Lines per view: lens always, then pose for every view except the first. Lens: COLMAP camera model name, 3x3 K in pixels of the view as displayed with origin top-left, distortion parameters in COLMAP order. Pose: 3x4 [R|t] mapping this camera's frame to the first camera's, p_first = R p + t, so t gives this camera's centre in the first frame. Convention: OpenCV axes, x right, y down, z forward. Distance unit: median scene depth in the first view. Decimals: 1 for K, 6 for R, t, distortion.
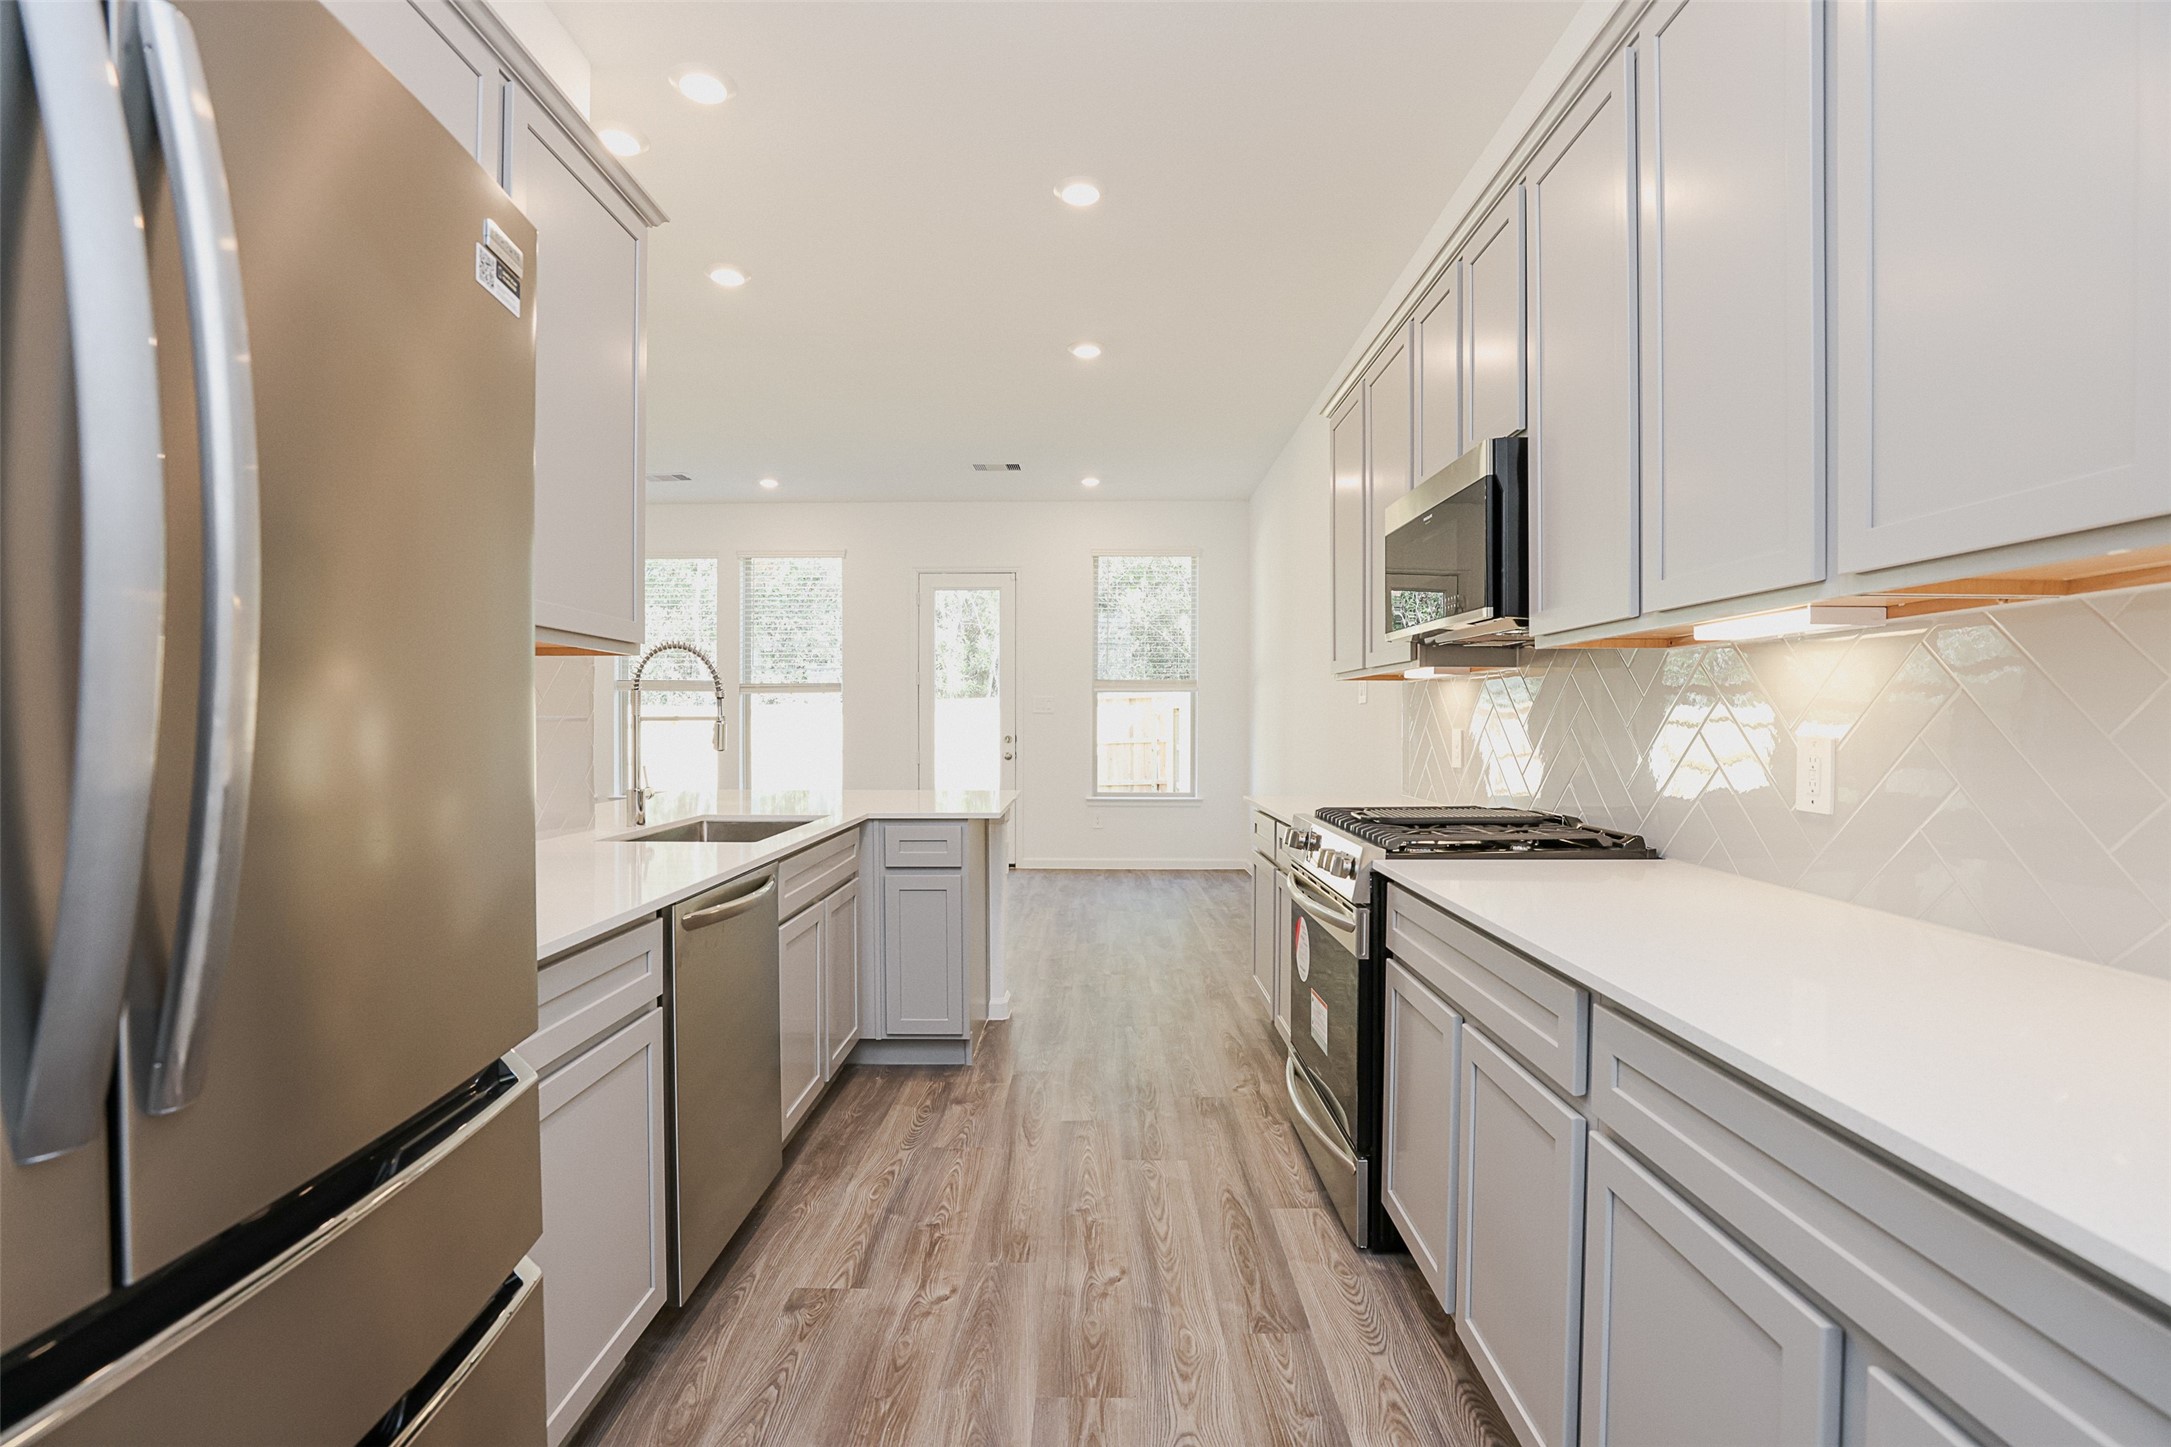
lens RADIAL K [[988.7, 0, 1076.4], [0, 988.7, 750.8], [0, 0, 1]] dist [-0.047327, 0.014520]
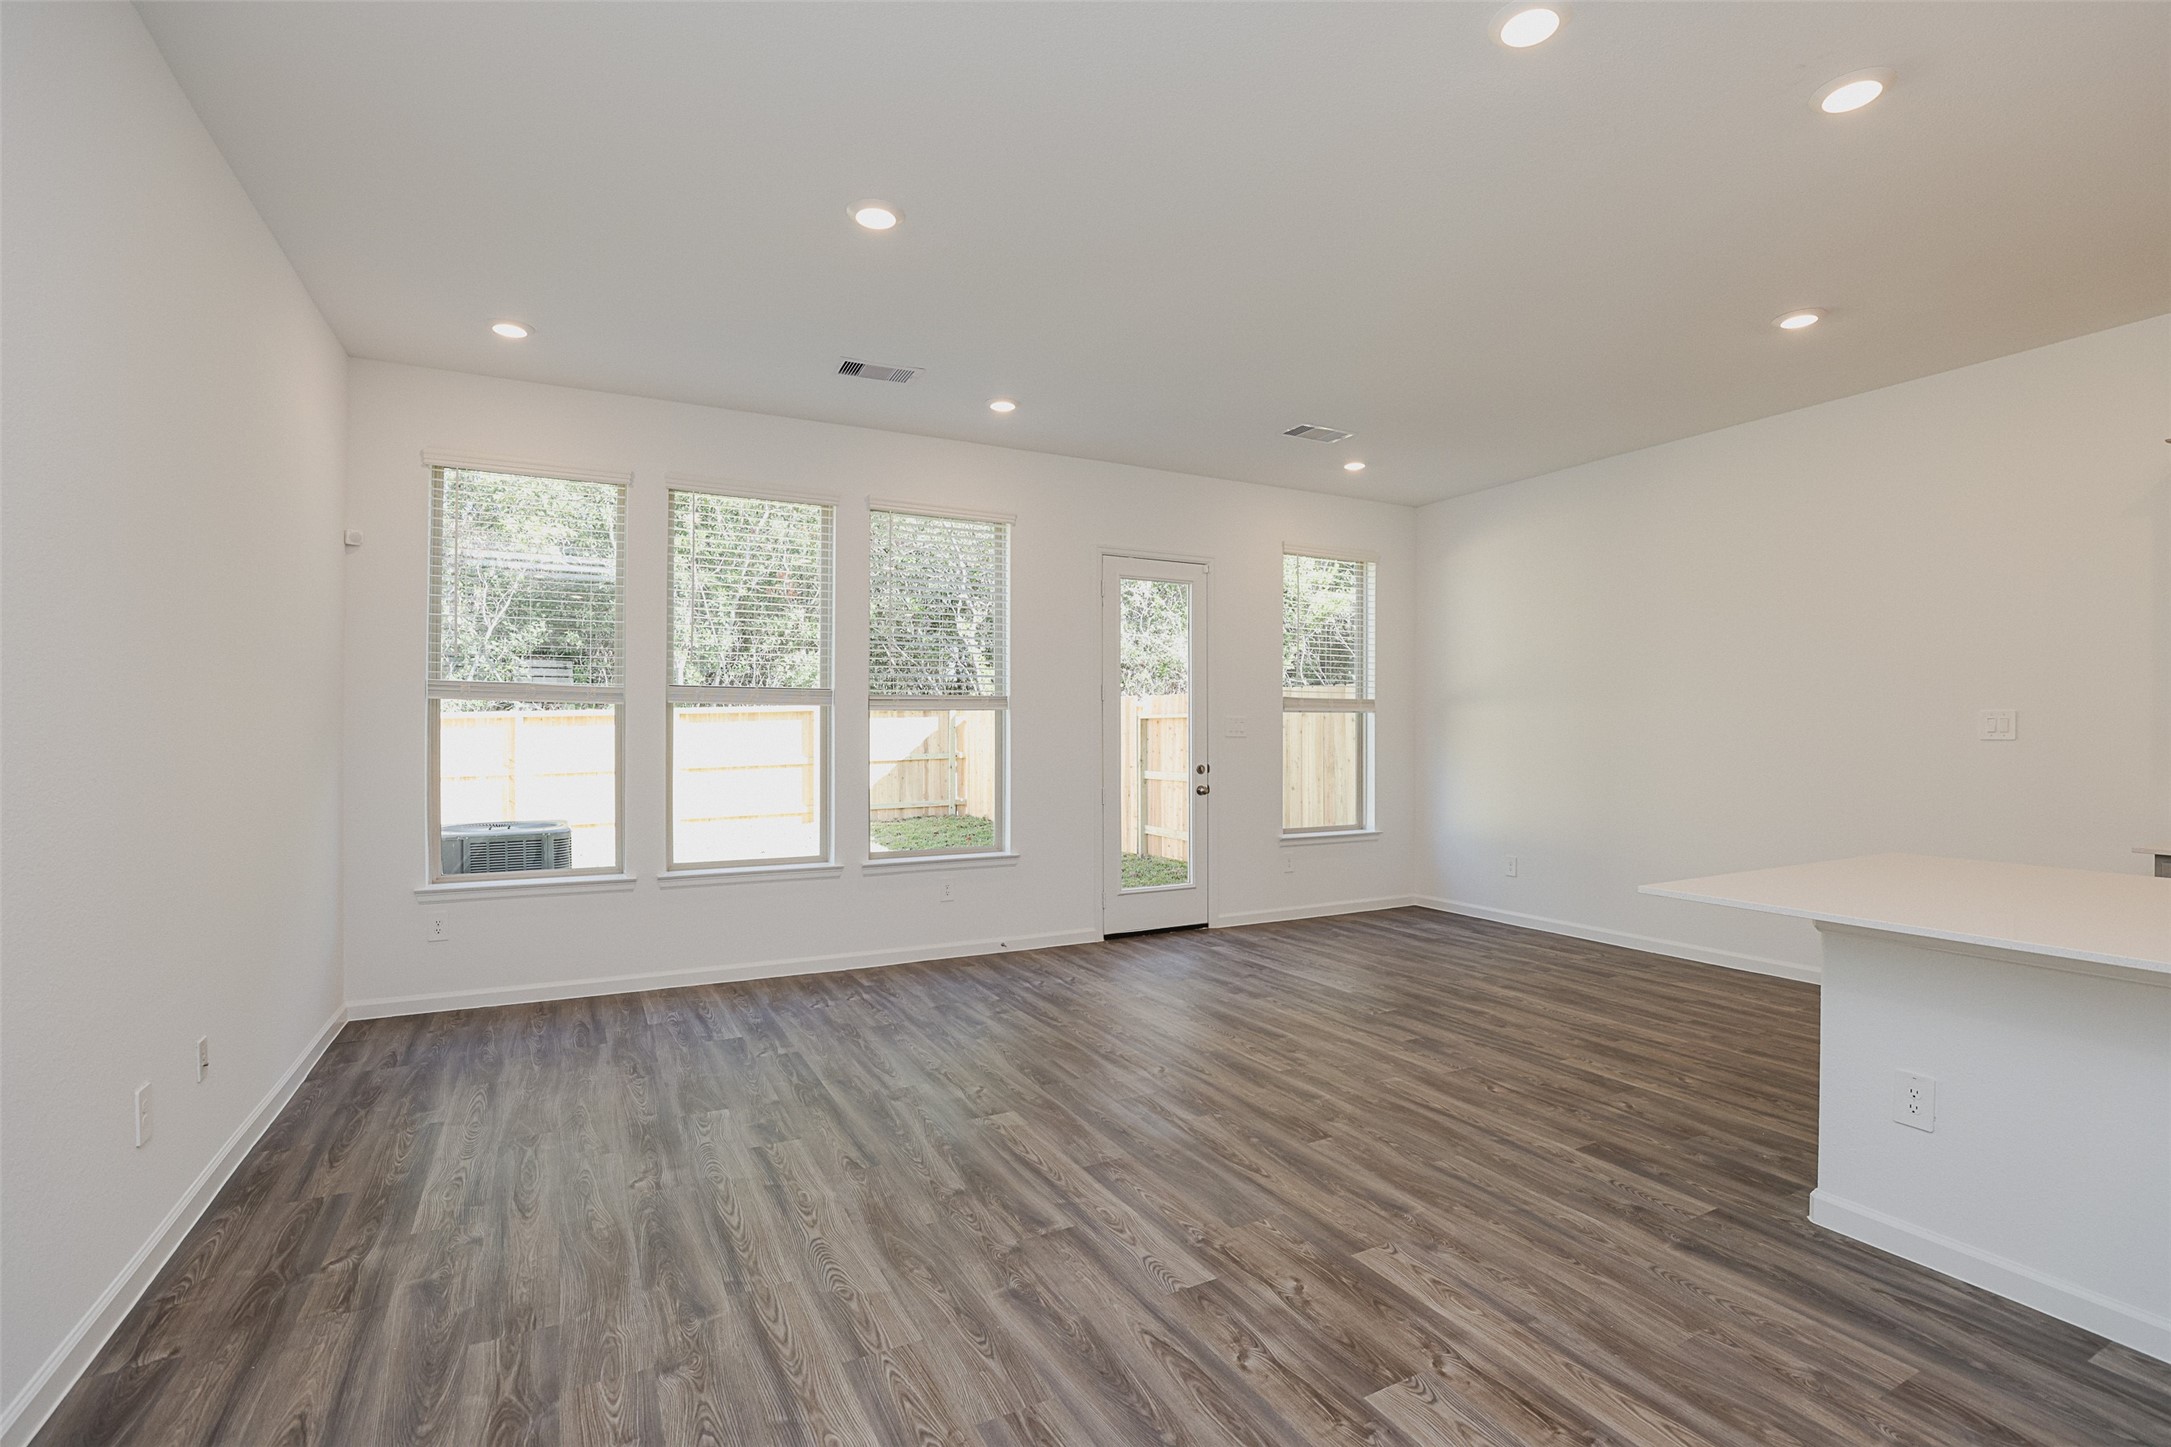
lens RADIAL K [[988.2, 0, 1085.1], [0, 988.2, 730.7], [0, 0, 1]] dist [-0.047316, 0.014294]
pose [[0.876239, -0.001344, 0.481875, -1.834521], [0.013379, 0.999678, -0.021540, -0.092673], [-0.481691, 0.025321, 0.875975, 1.145937]]
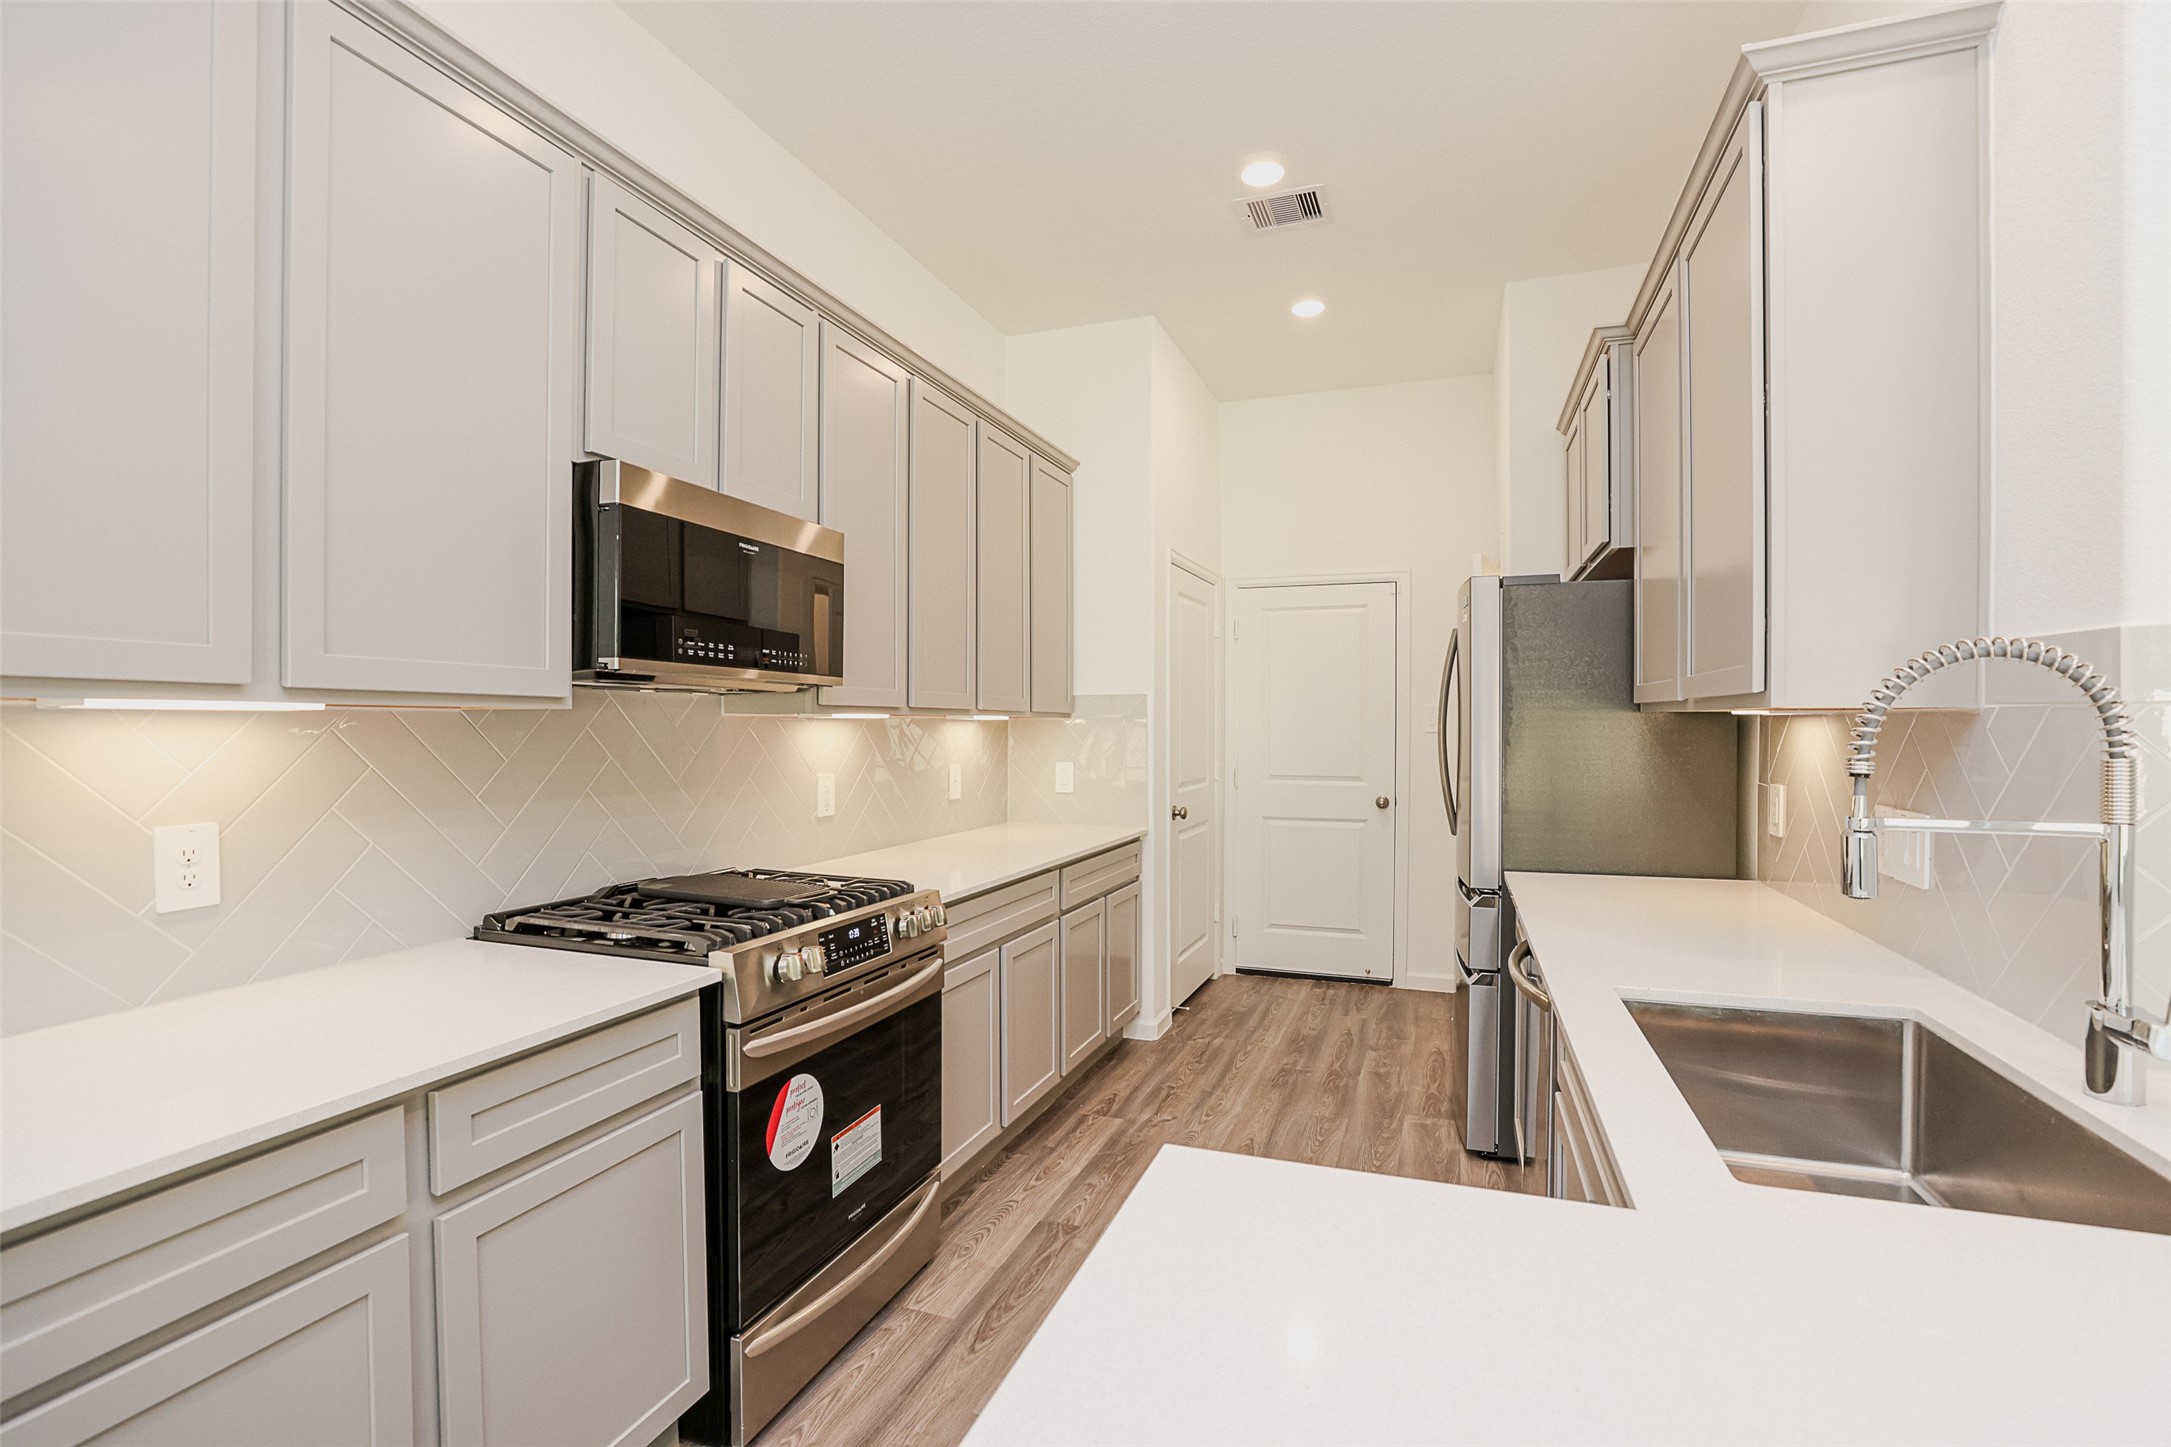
lens RADIAL K [[988.2, 0, 1085.1], [0, 988.2, 730.7], [0, 0, 1]] dist [-0.047316, 0.014294]
pose [[-0.943987, -0.003155, 0.329968, -0.211714], [0.008484, 0.999392, 0.033828, -0.106655], [-0.329874, 0.034732, -0.943386, 1.774652]]
